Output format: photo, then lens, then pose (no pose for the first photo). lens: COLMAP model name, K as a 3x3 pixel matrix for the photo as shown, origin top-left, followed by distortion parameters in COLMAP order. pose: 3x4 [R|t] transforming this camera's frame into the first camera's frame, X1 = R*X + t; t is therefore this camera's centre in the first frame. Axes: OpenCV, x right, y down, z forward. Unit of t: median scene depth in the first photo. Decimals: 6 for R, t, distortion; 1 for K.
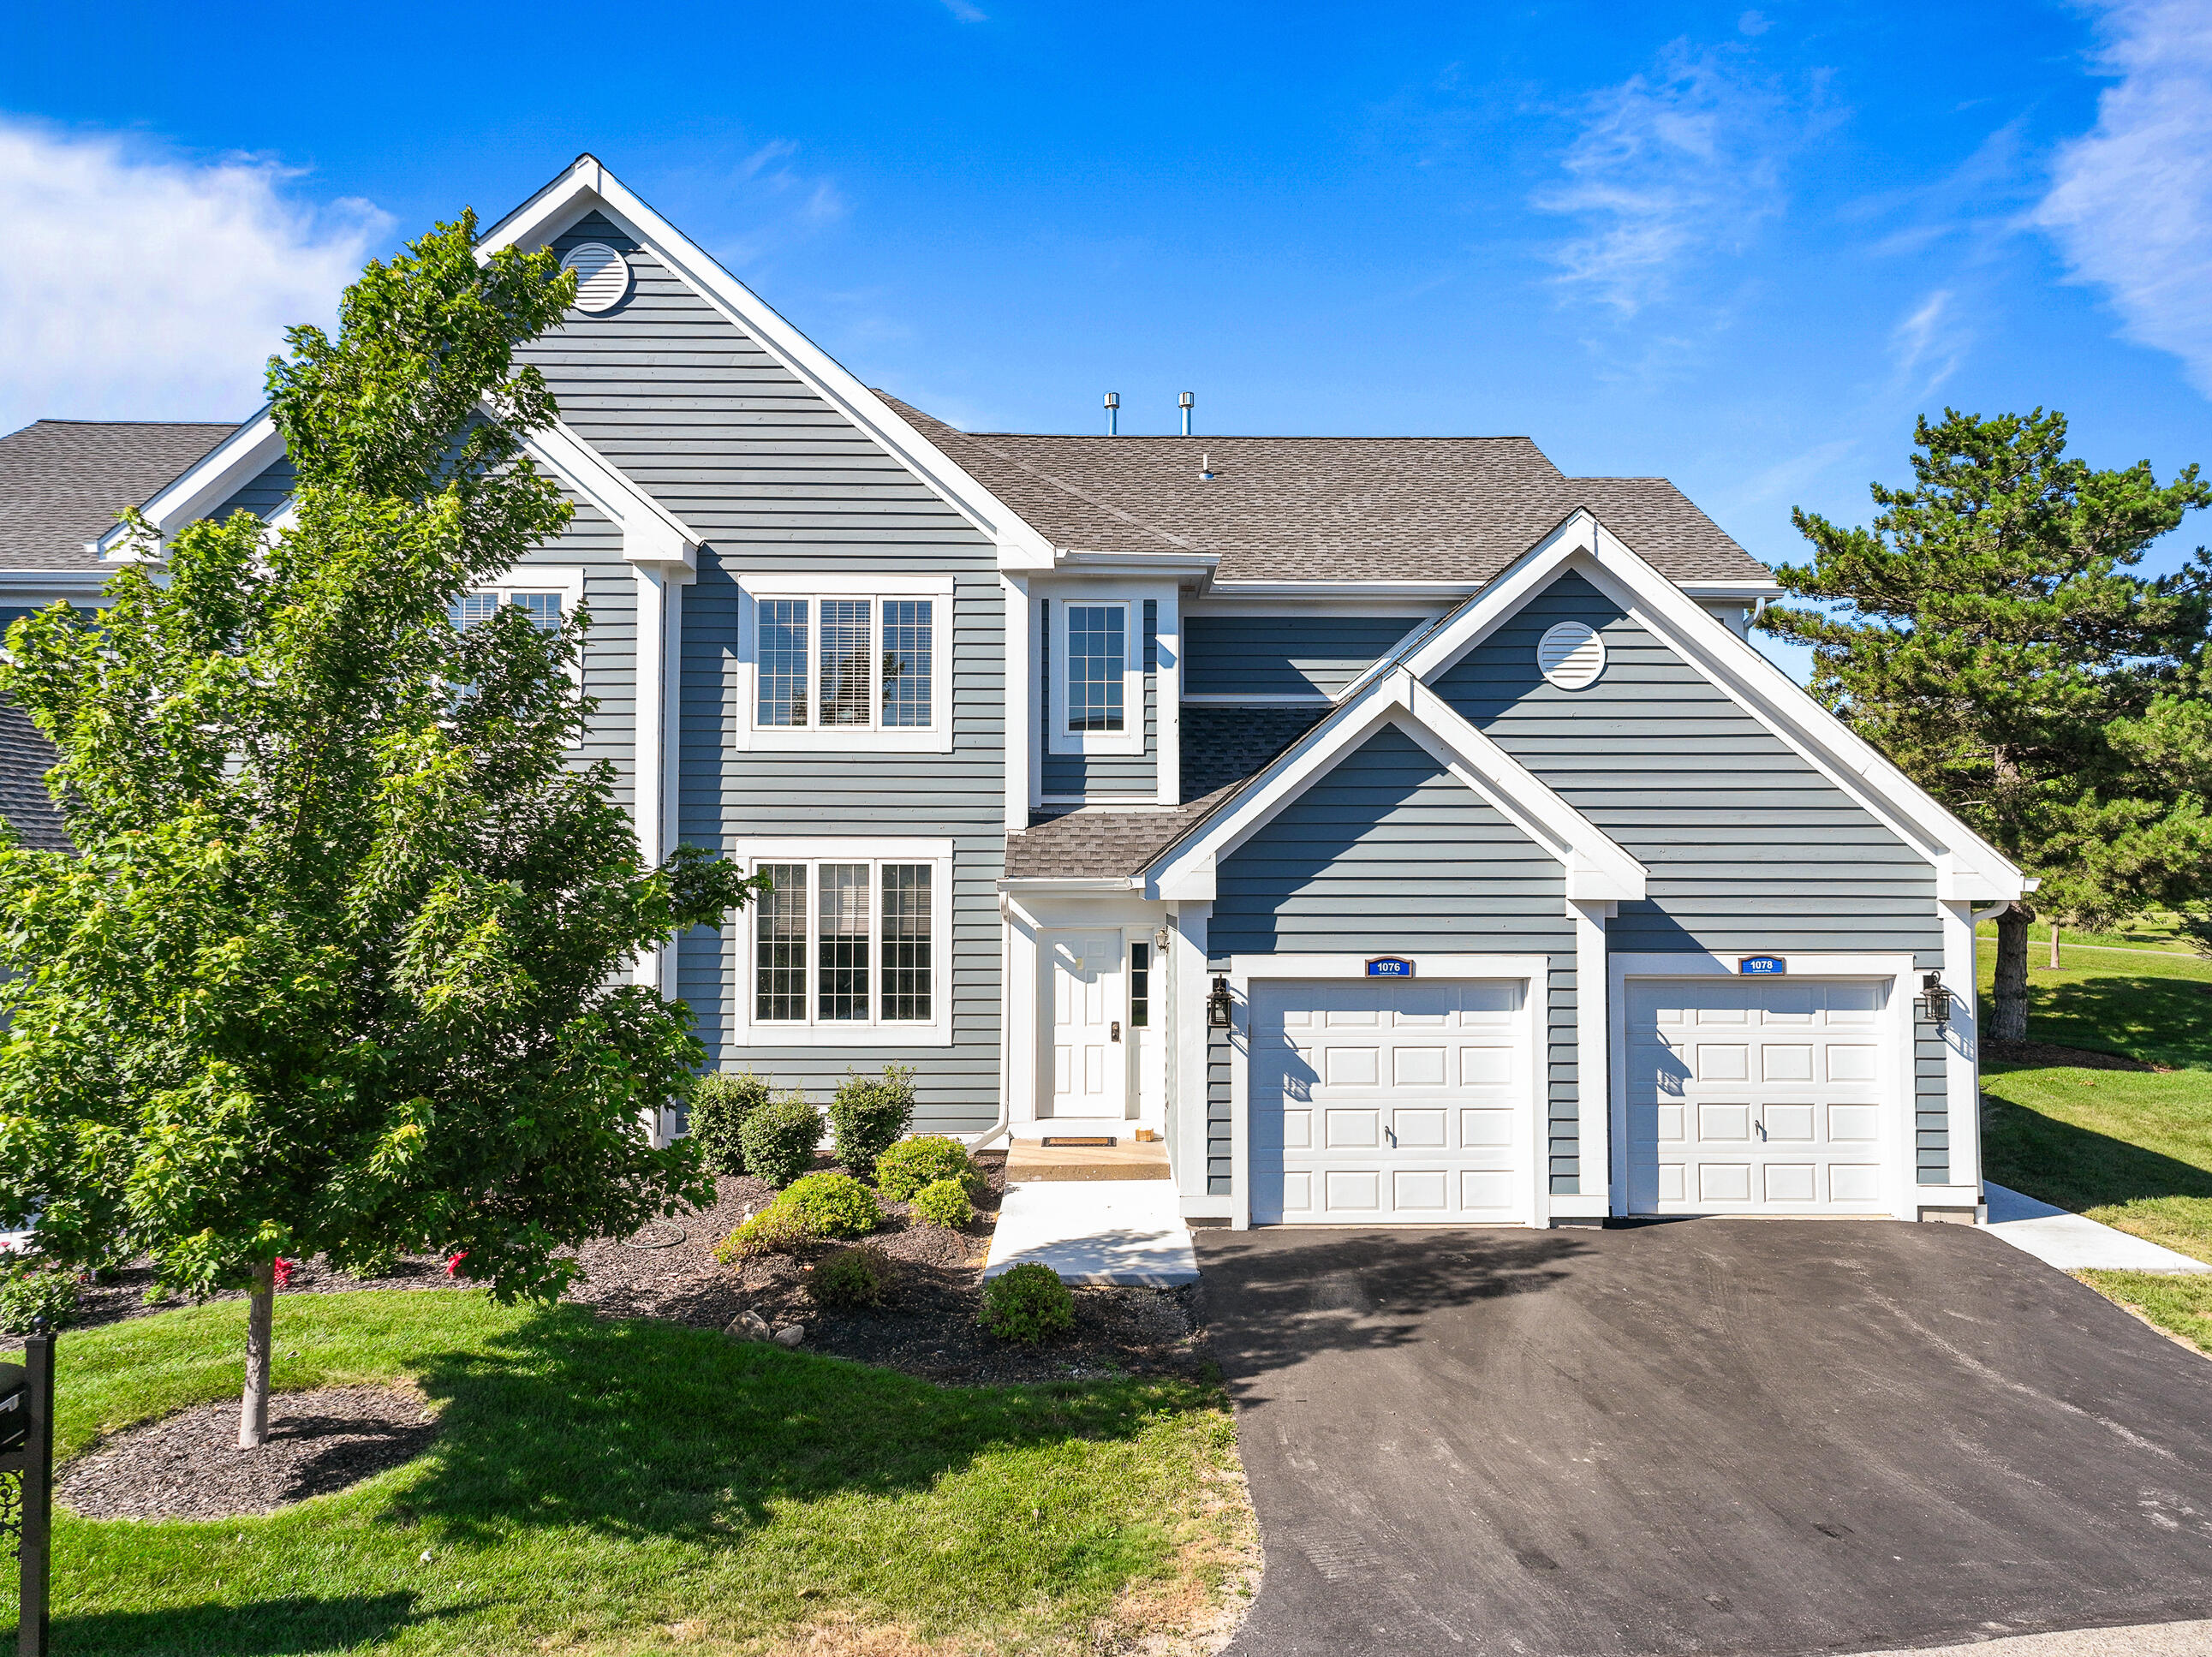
lens RADIAL K [[1602.8, 0, 1127.4], [0, 1602.8, 827.1], [0, 0, 1]] dist [0.006405, 0.002372]
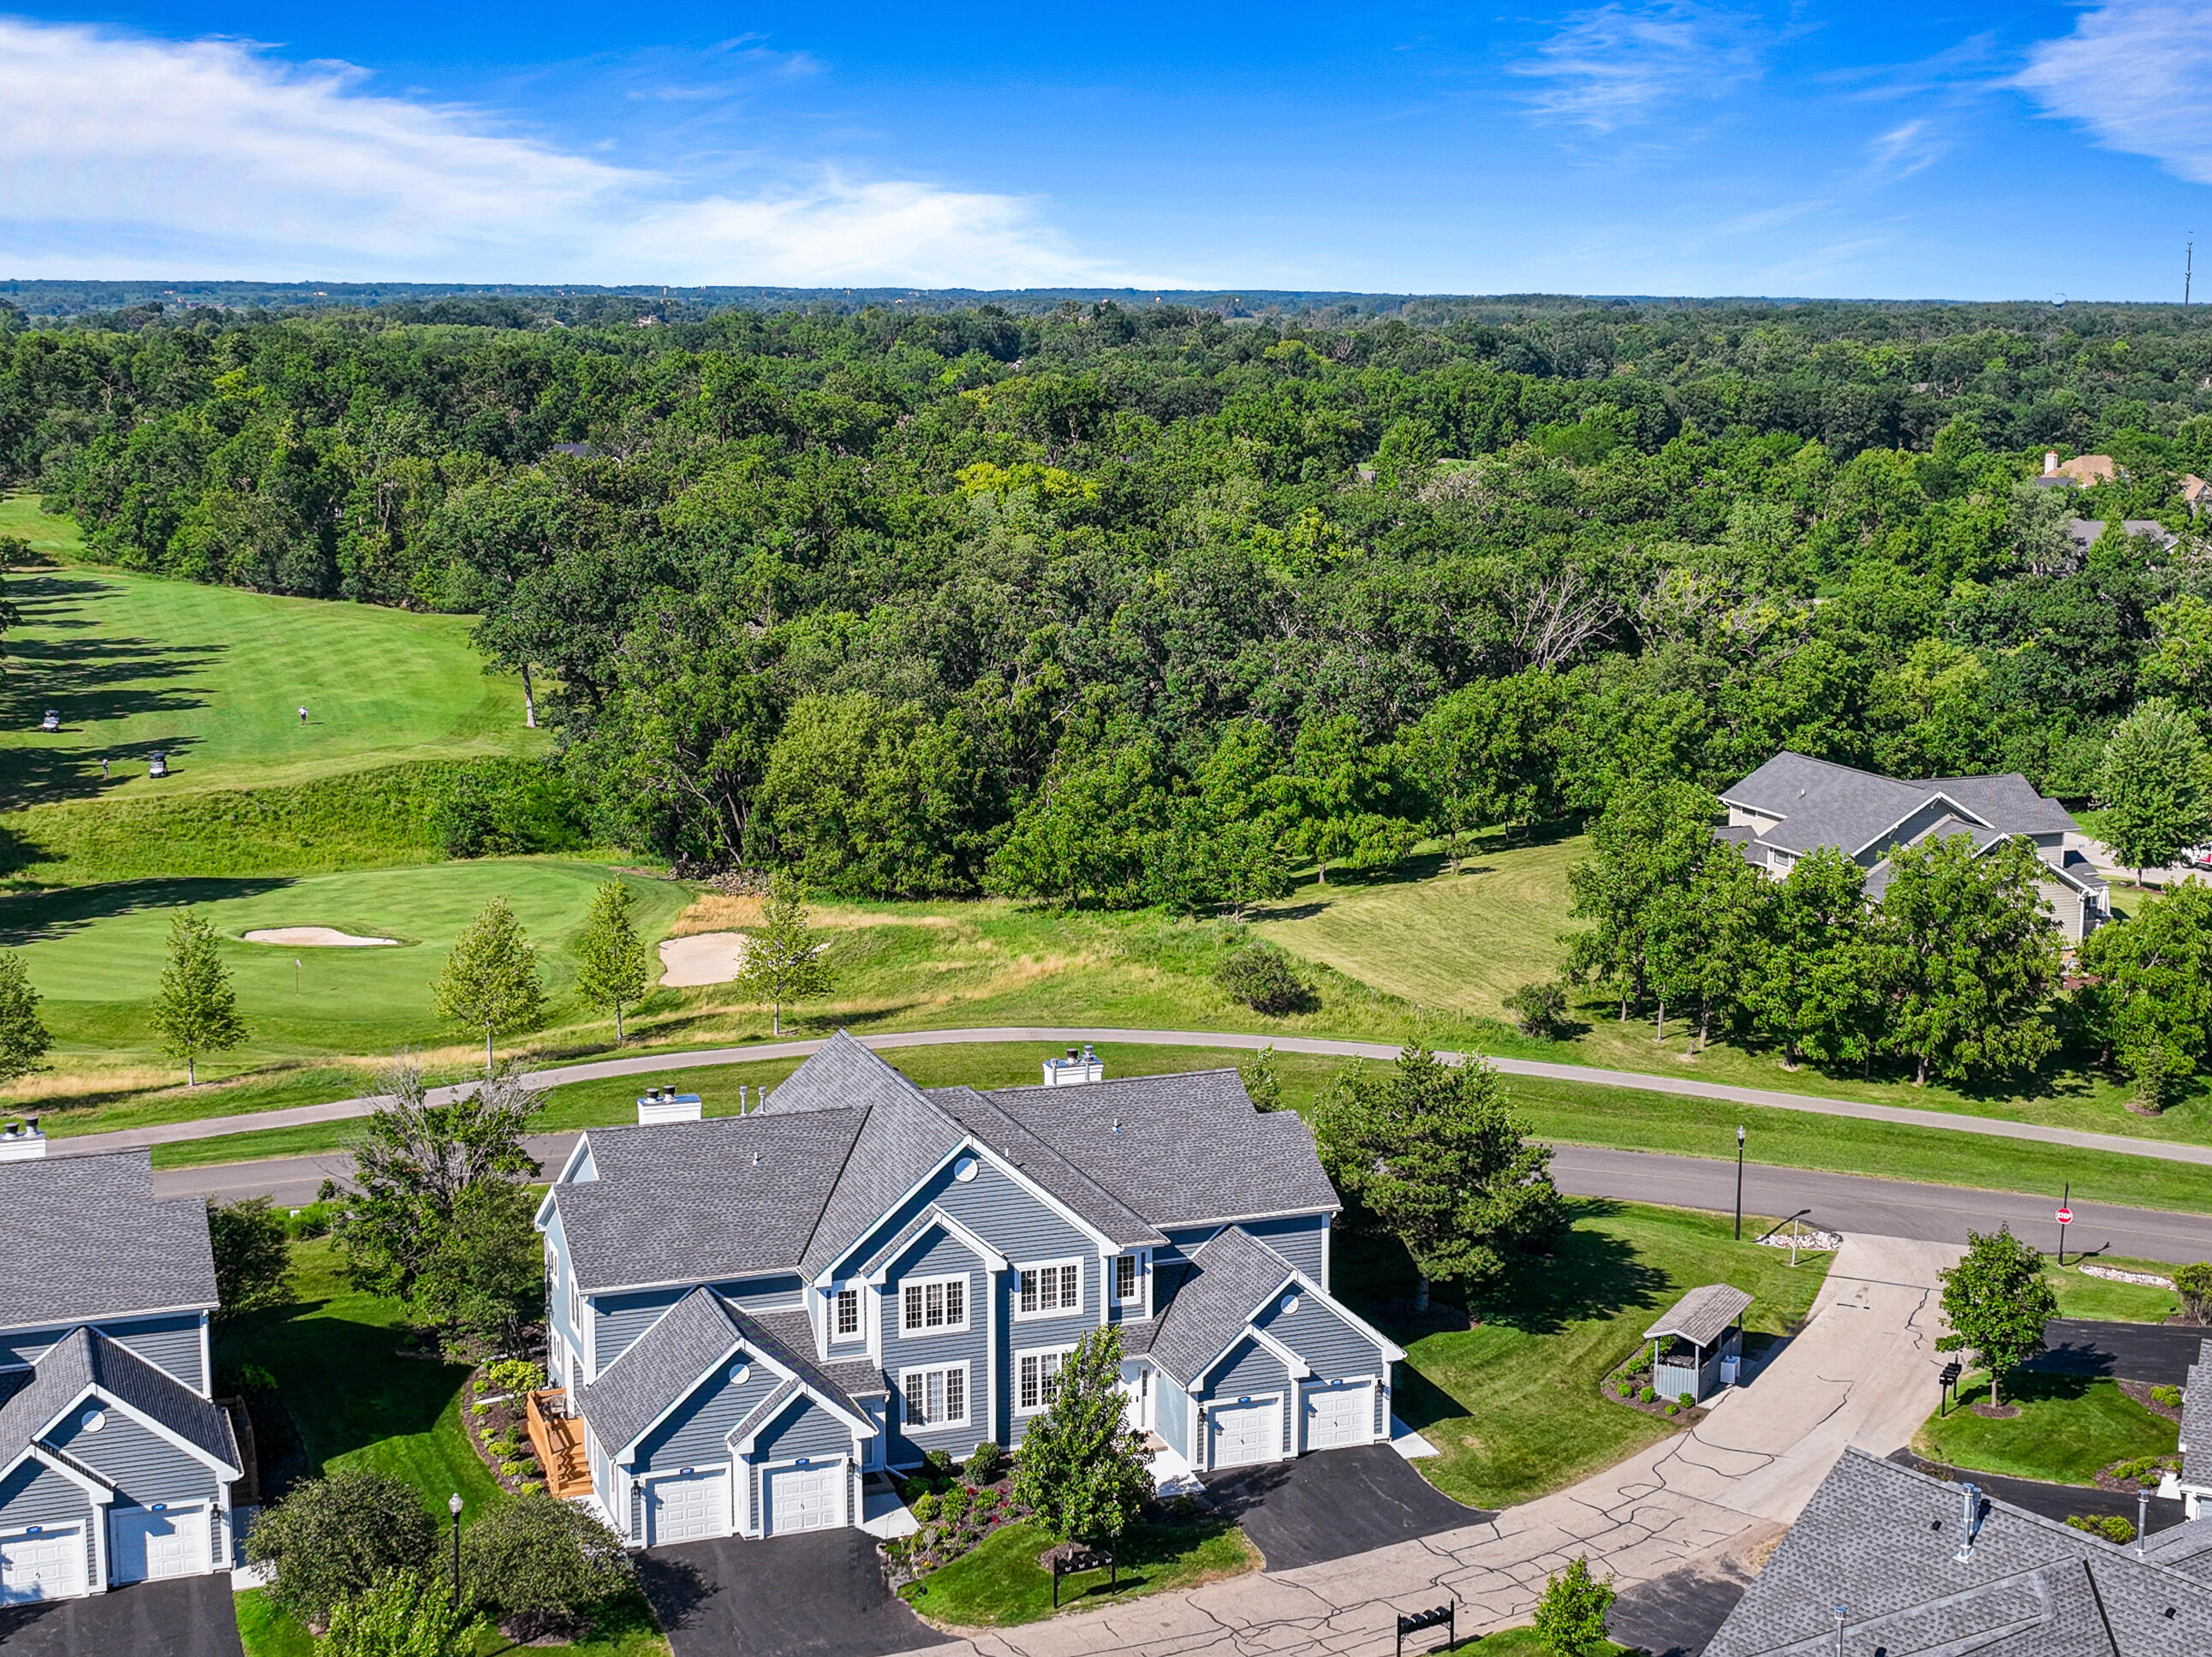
lens RADIAL K [[3135.3, 0, 1129.8], [0, 3135.3, 833.6], [0, 0, 1]] dist [0.005358, 0.016087]
pose [[0.941845, -0.056198, 0.331315, -1.924346], [-0.014439, 0.978240, 0.206976, -2.144137], [-0.335737, -0.199723, 0.920539, -4.238617]]
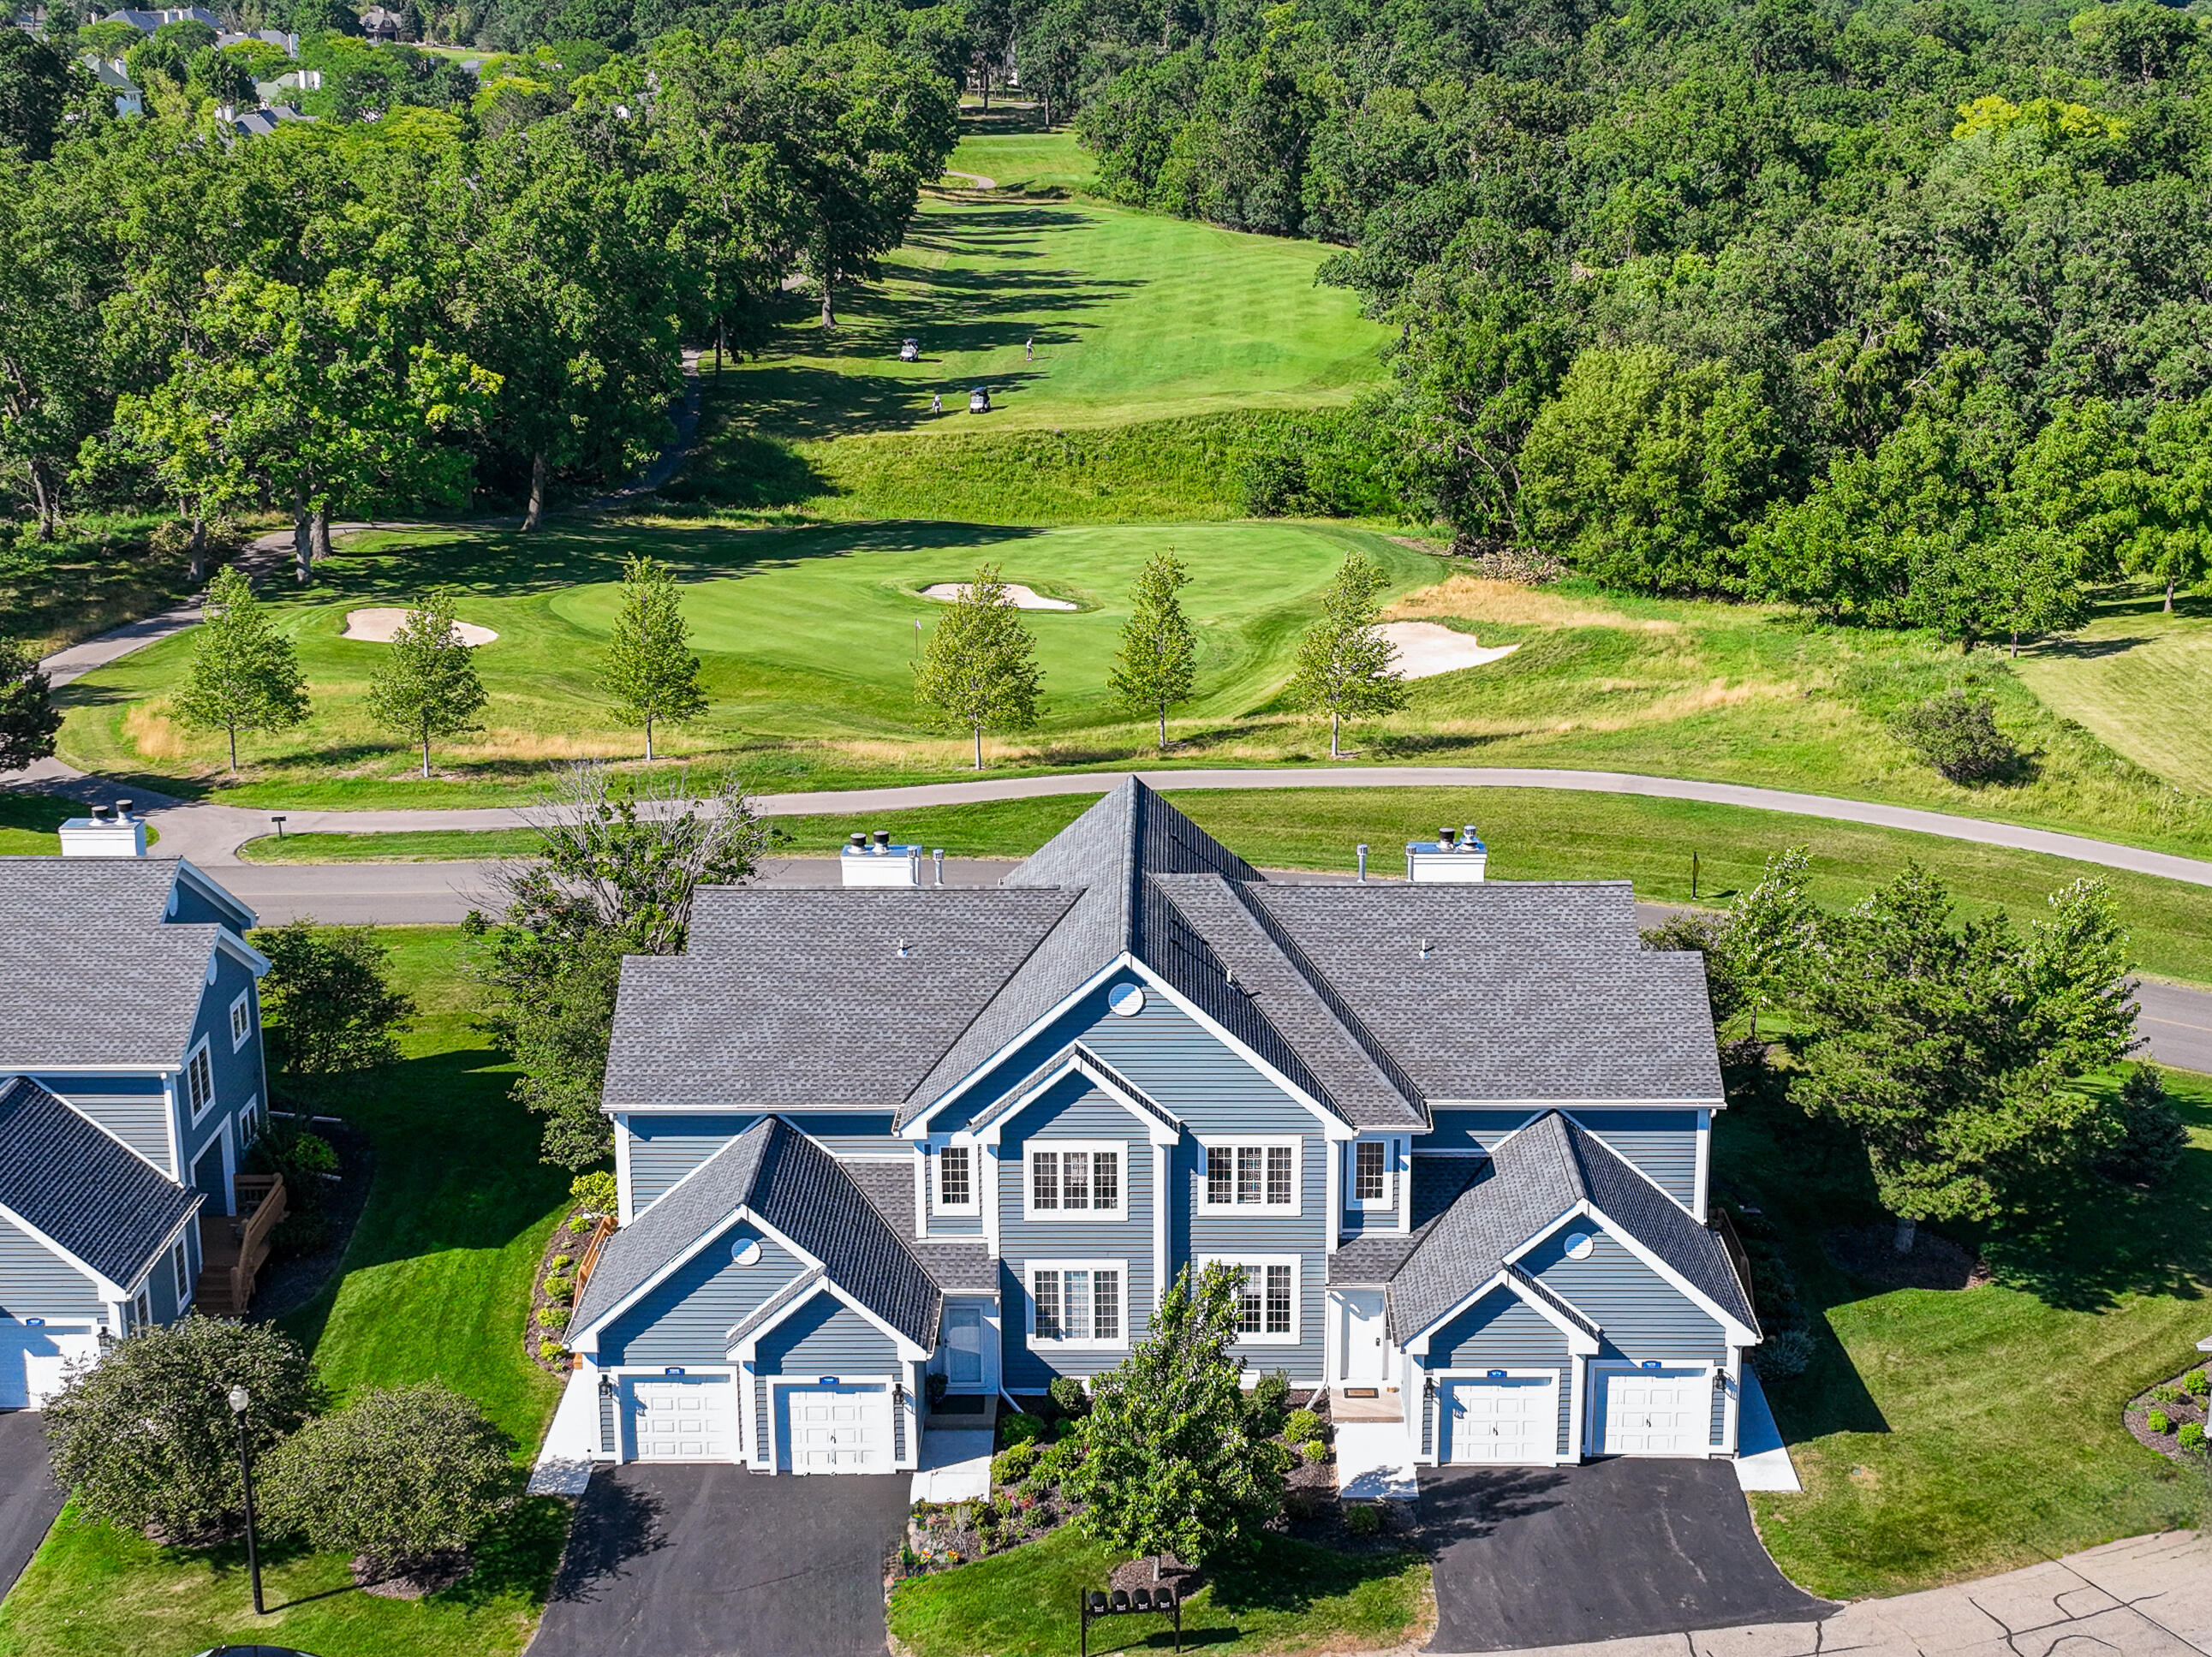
lens RADIAL K [[3101.4, 0, 1133.8], [0, 3101.4, 832.6], [0, 0, 1]] dist [0.008420, -0.005727]
pose [[0.999645, 0.002271, -0.026546, -0.223917], [0.006128, 0.950058, 0.312014, -1.805589], [0.025928, -0.312066, 0.949707, -2.716873]]
